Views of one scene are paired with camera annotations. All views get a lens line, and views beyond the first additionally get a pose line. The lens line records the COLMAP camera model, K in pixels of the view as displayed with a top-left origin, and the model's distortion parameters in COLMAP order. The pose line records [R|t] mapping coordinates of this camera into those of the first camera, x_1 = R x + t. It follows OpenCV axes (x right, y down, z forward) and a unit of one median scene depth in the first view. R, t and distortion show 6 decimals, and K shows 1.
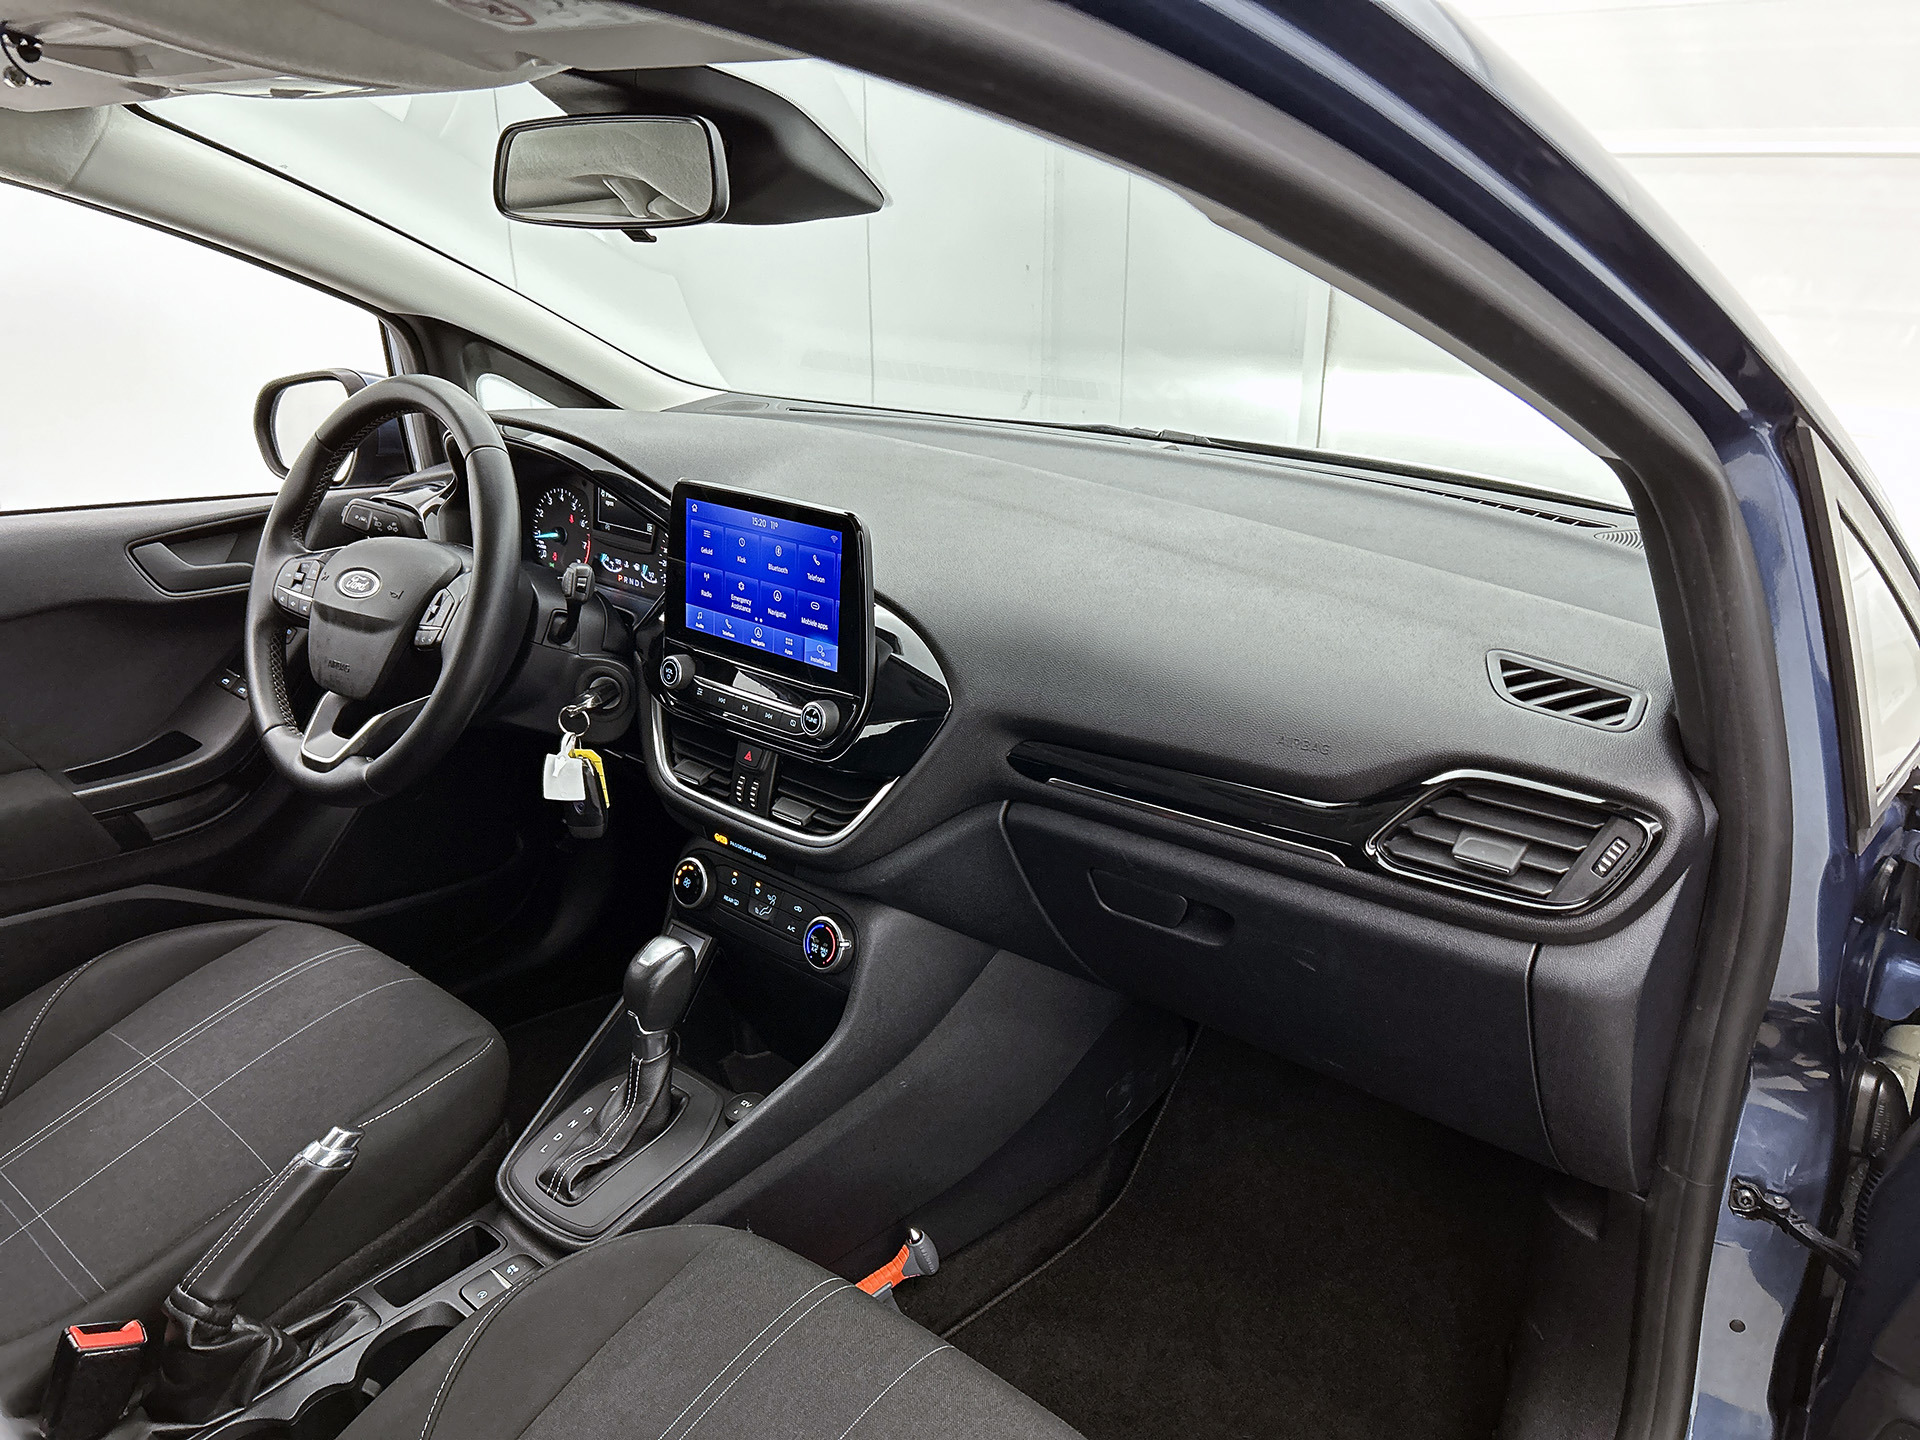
lens RADIAL K [[1442.5, 0, 960.0], [0, 1442.5, 720.0], [0, 0, 1]] dist [0.047000, -0.000627]
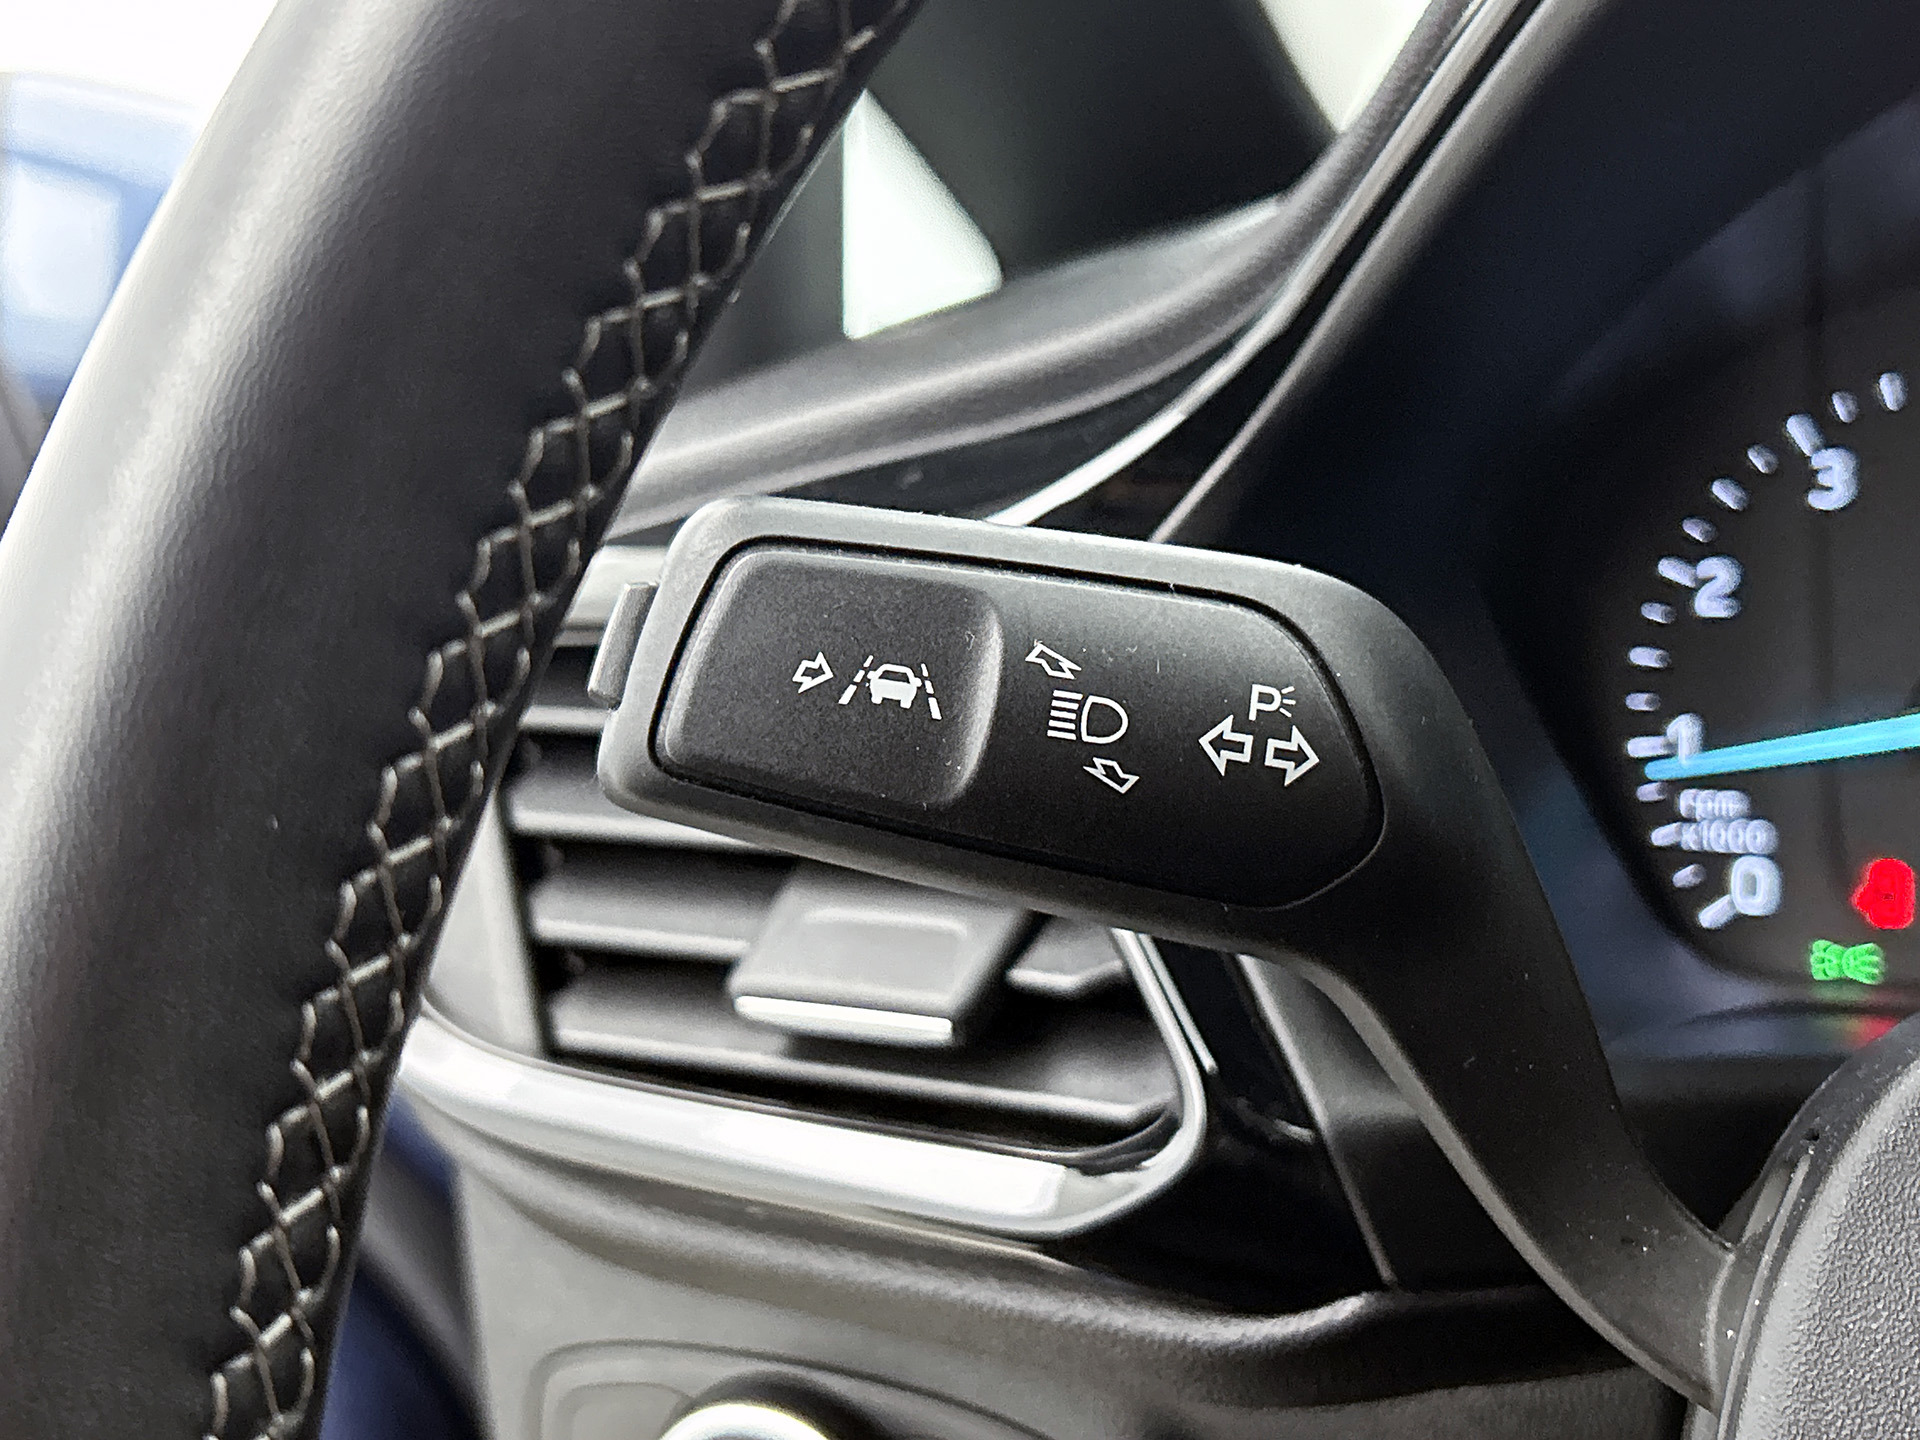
lens RADIAL K [[2594.7, 0, 960.0], [0, 2594.7, 720.0], [0, 0, 1]] dist [0.035249, 0.004077]
pose [[0.981235, -0.105103, 0.161654, -0.524941], [0.132615, 0.976463, -0.170099, -0.130985], [-0.139971, 0.188345, 0.972077, 1.028550]]
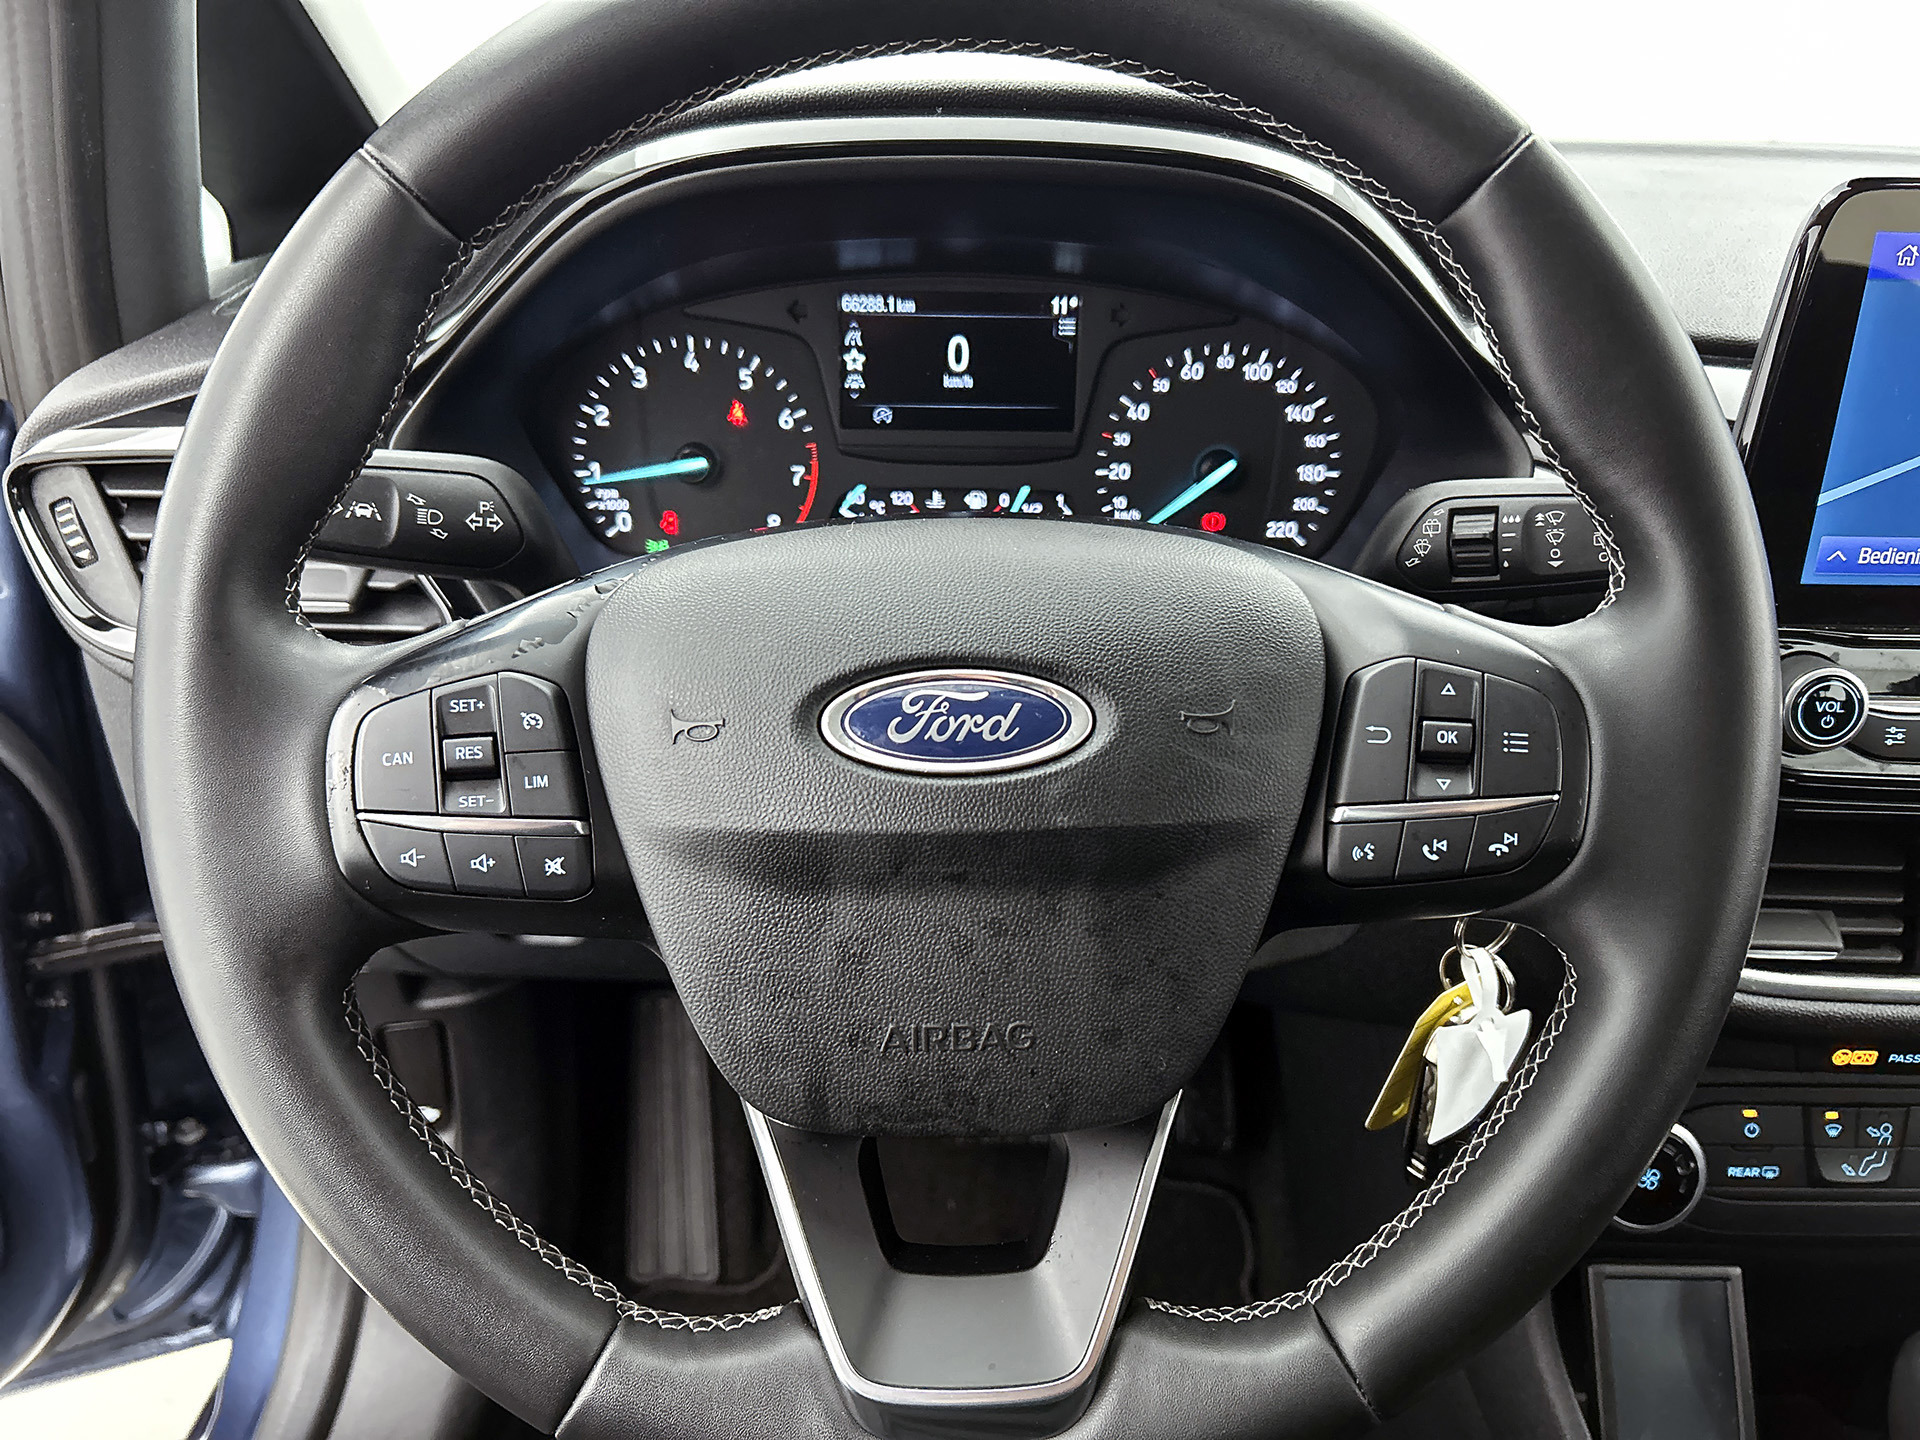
lens RADIAL K [[1473.1, 0, 960.0], [0, 1473.1, 720.0], [0, 0, 1]] dist [0.073845, -0.132101]
pose [[0.760520, -0.279378, 0.586138, -0.613112], [0.217802, 0.960166, 0.175054, -0.151034], [-0.611696, -0.005470, 0.791074, 0.848260]]
